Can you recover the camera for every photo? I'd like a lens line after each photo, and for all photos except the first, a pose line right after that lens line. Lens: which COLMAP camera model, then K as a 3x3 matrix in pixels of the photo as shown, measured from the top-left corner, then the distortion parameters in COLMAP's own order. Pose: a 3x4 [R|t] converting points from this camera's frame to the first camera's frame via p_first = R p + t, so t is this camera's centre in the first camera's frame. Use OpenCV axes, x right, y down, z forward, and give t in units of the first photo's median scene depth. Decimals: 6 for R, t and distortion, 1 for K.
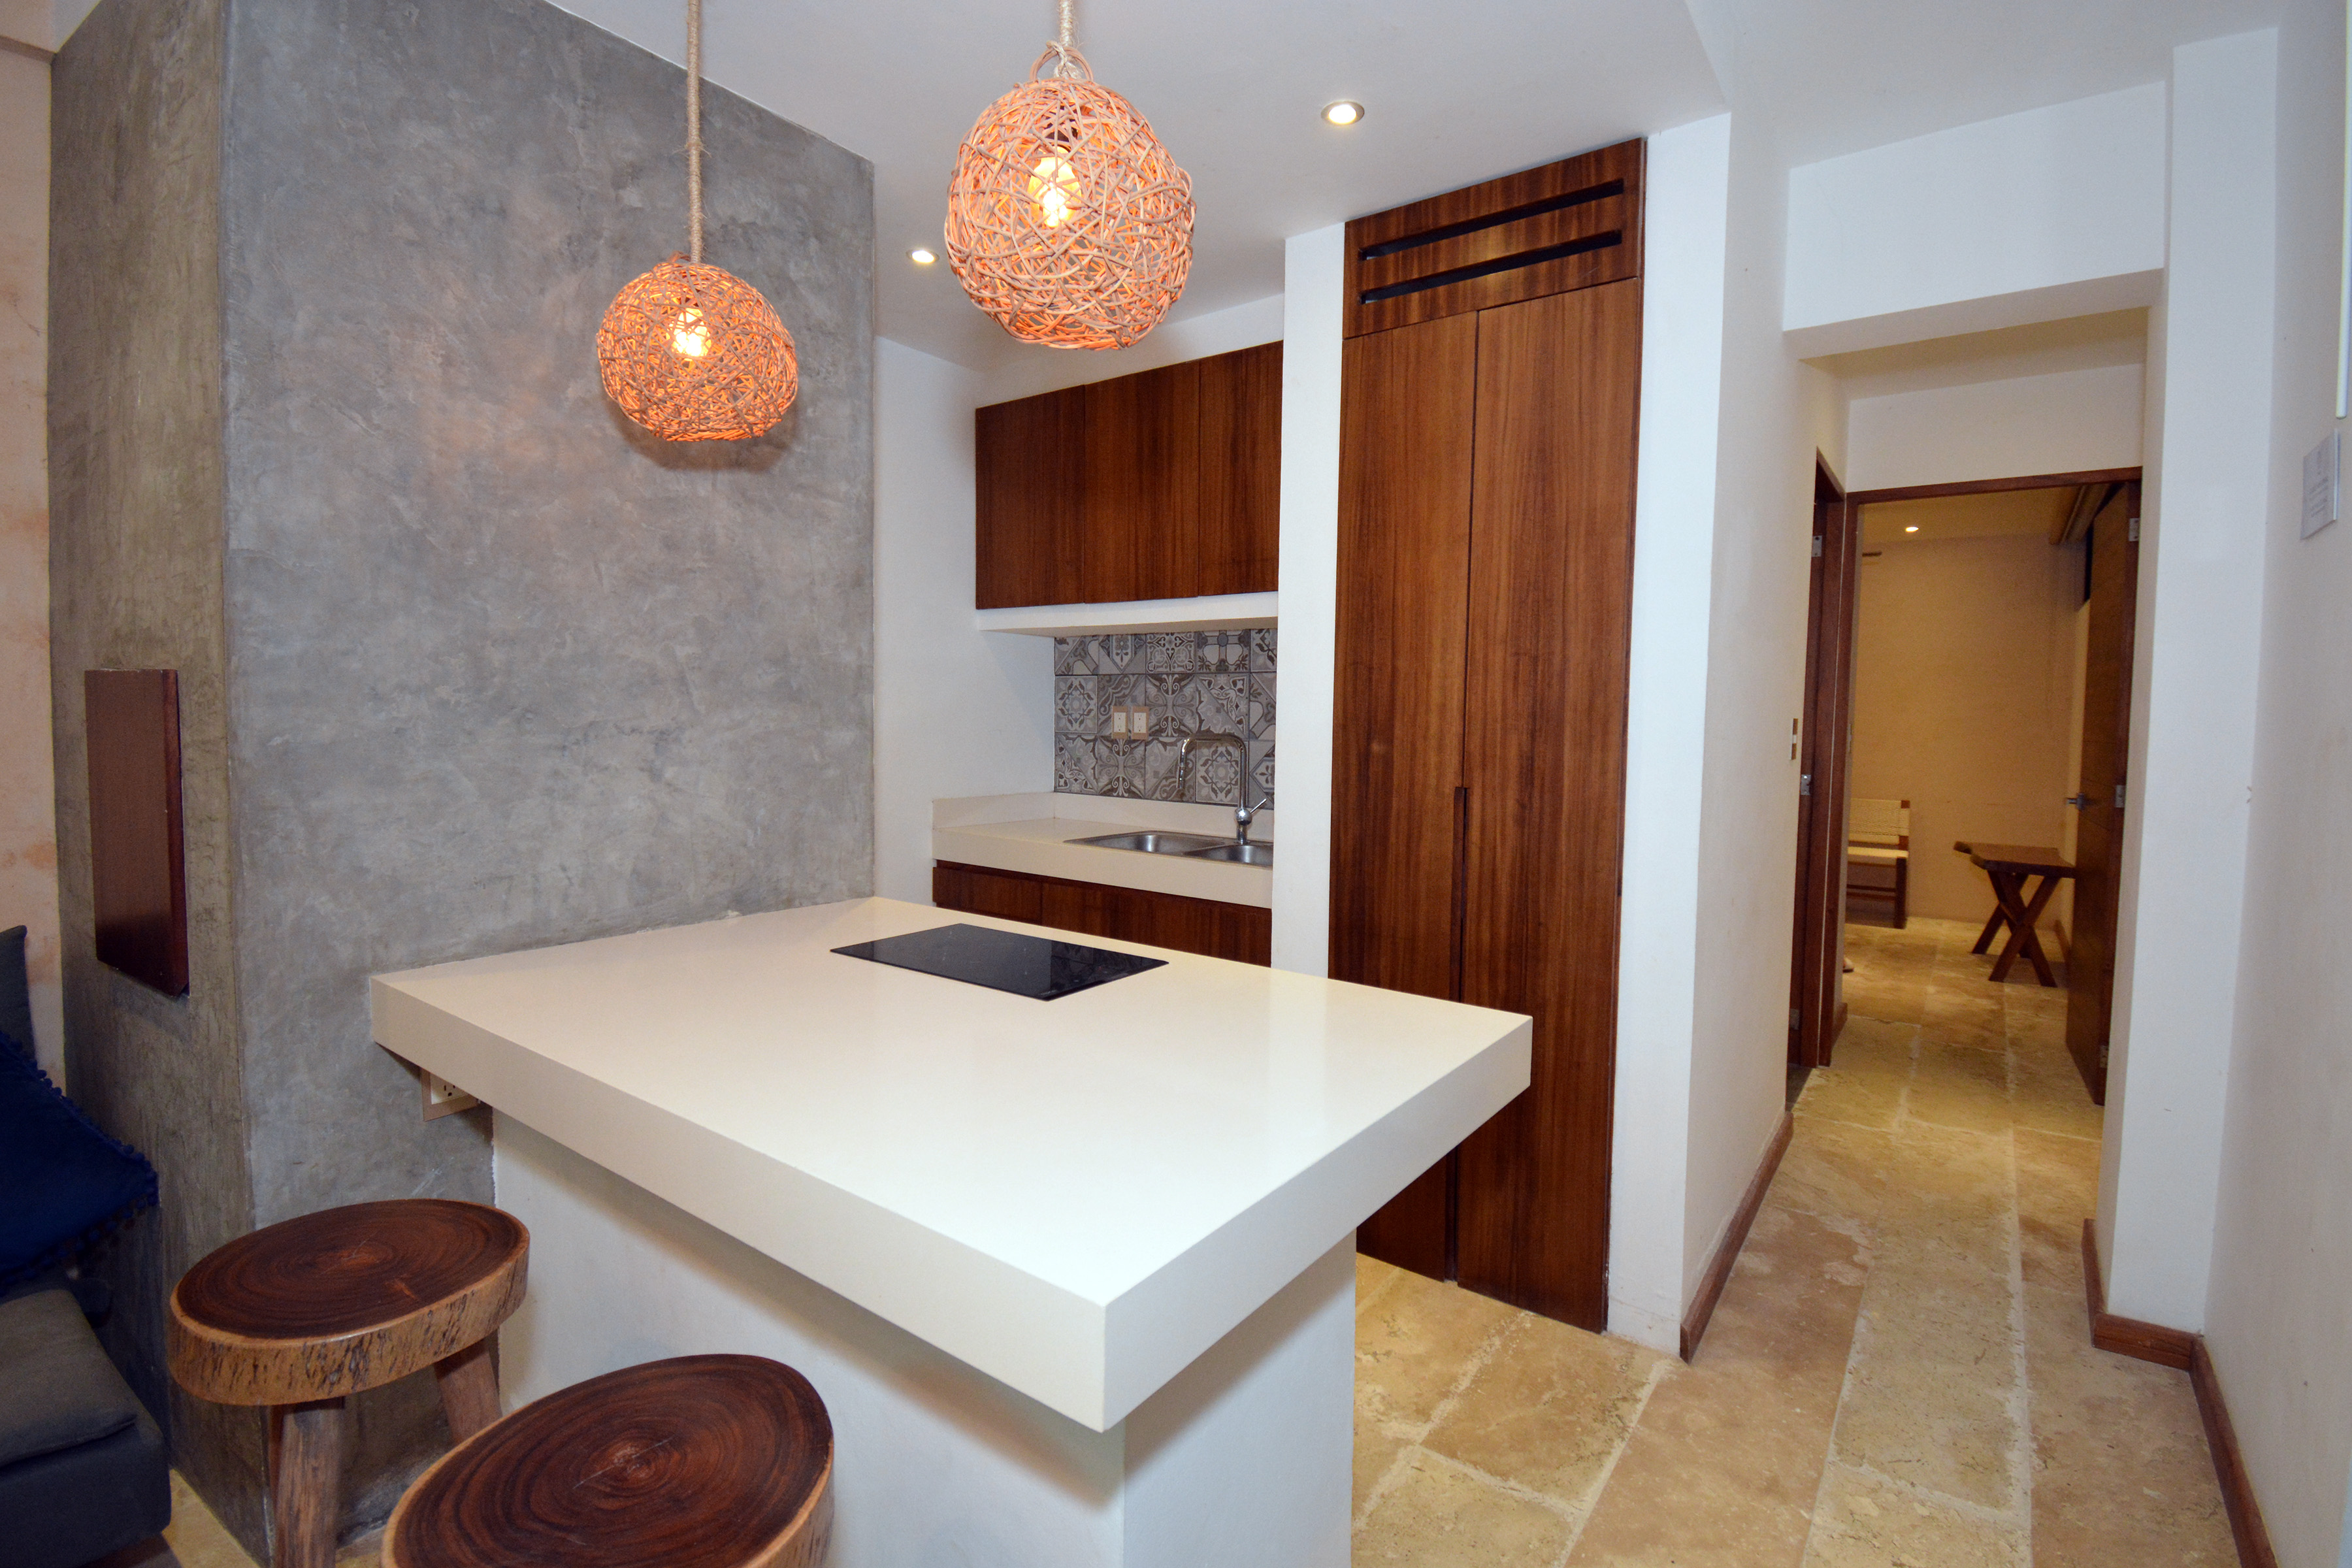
lens RADIAL K [[1081.3, 0, 1215.2], [0, 1081.3, 764.7], [0, 0, 1]] dist [0.014898, -0.020267]
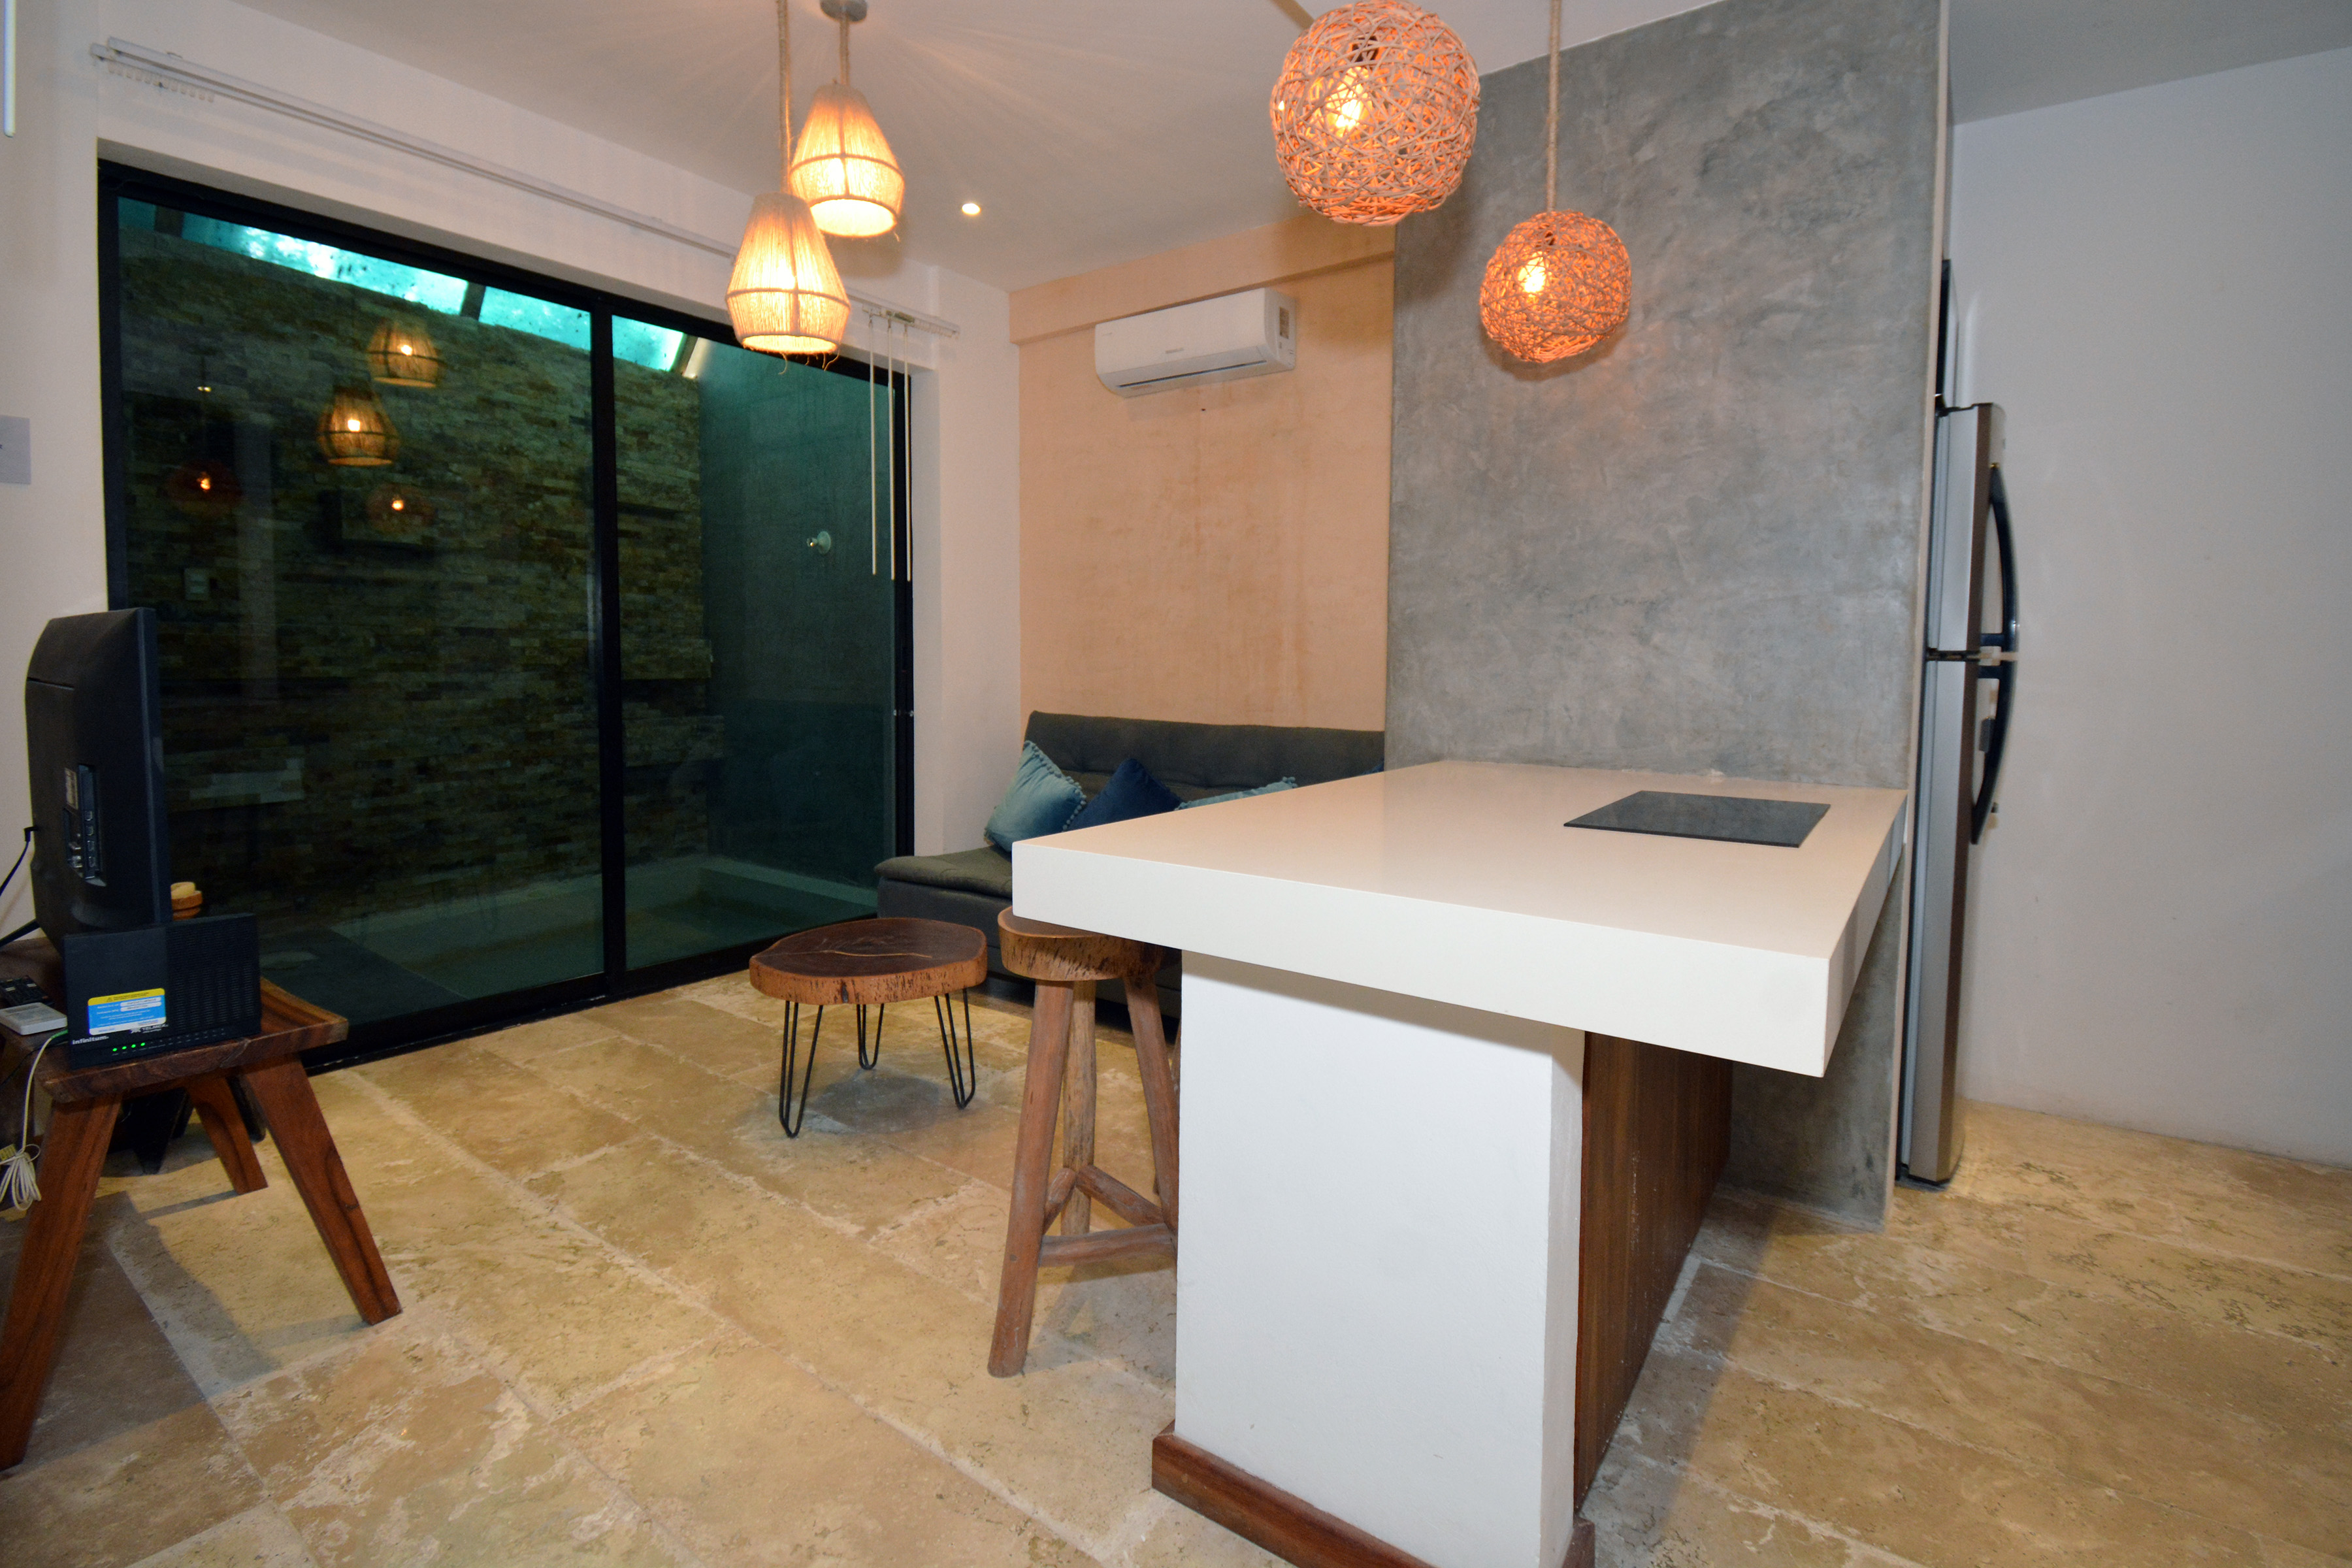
lens RADIAL K [[1081.3, 0, 1167.1], [0, 1081.3, 733.3], [0, 0, 1]] dist [0.014898, -0.020267]
pose [[-0.017762, 0.050668, -0.998558, 0.603122], [-0.060800, 0.996812, 0.051661, 0.073598], [0.997992, 0.061630, -0.014625, 0.457135]]
